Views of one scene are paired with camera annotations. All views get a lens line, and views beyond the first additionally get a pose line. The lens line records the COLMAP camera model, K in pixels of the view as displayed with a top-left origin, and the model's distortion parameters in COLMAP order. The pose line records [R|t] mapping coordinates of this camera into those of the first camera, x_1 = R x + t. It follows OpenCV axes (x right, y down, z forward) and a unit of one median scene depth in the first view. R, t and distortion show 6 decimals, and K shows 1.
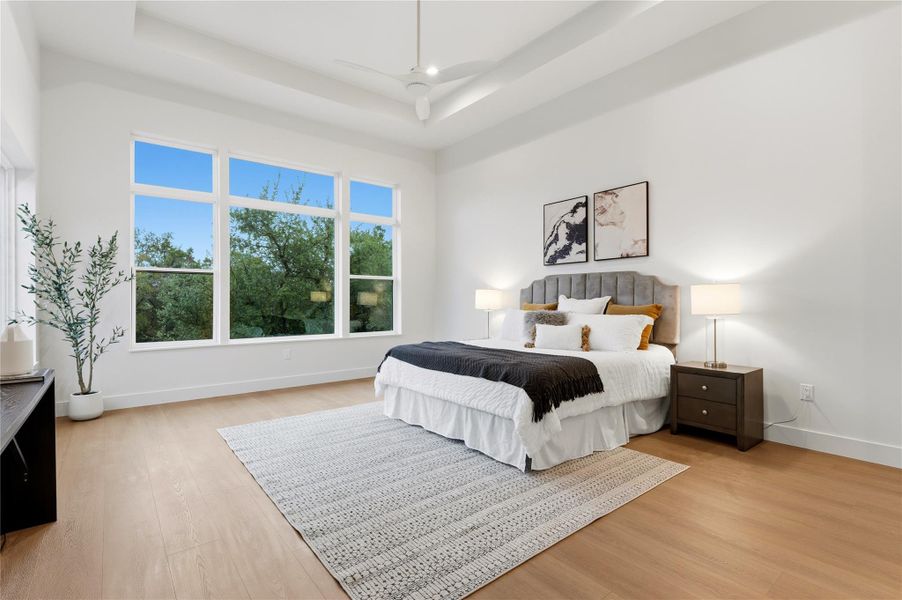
lens RADIAL K [[431.7, 0, 451.0], [0, 431.7, 300.0], [0, 0, 1]] dist [0.000693, -0.000198]
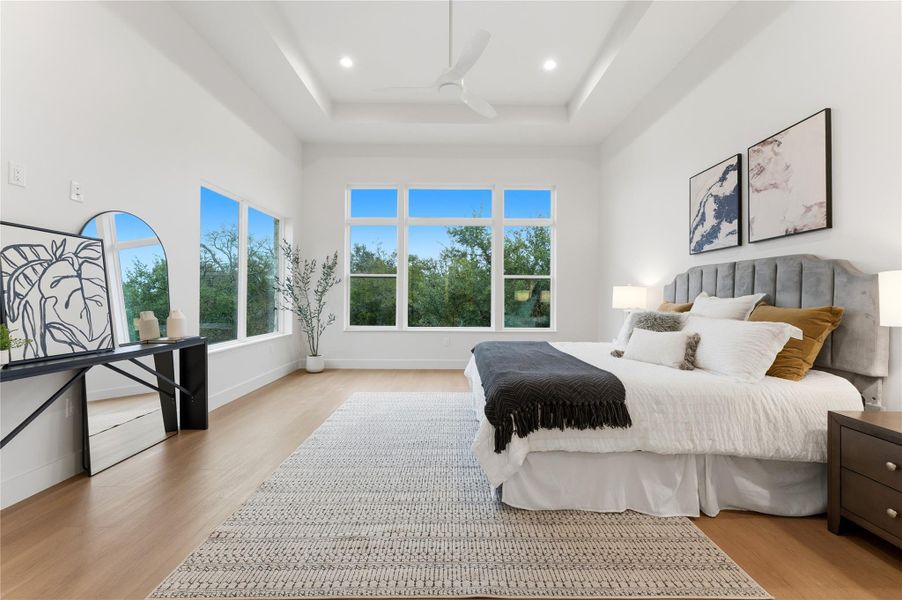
lens RADIAL K [[368.7, 0, 449.8], [0, 368.7, 294.0], [0, 0, 1]] dist [-0.001092, -0.000322]
pose [[0.780969, -0.000148, -0.624569, 0.330052], [-0.007039, 0.999934, -0.009039, 0.000852], [0.624530, 0.011455, 0.780917, 0.229369]]
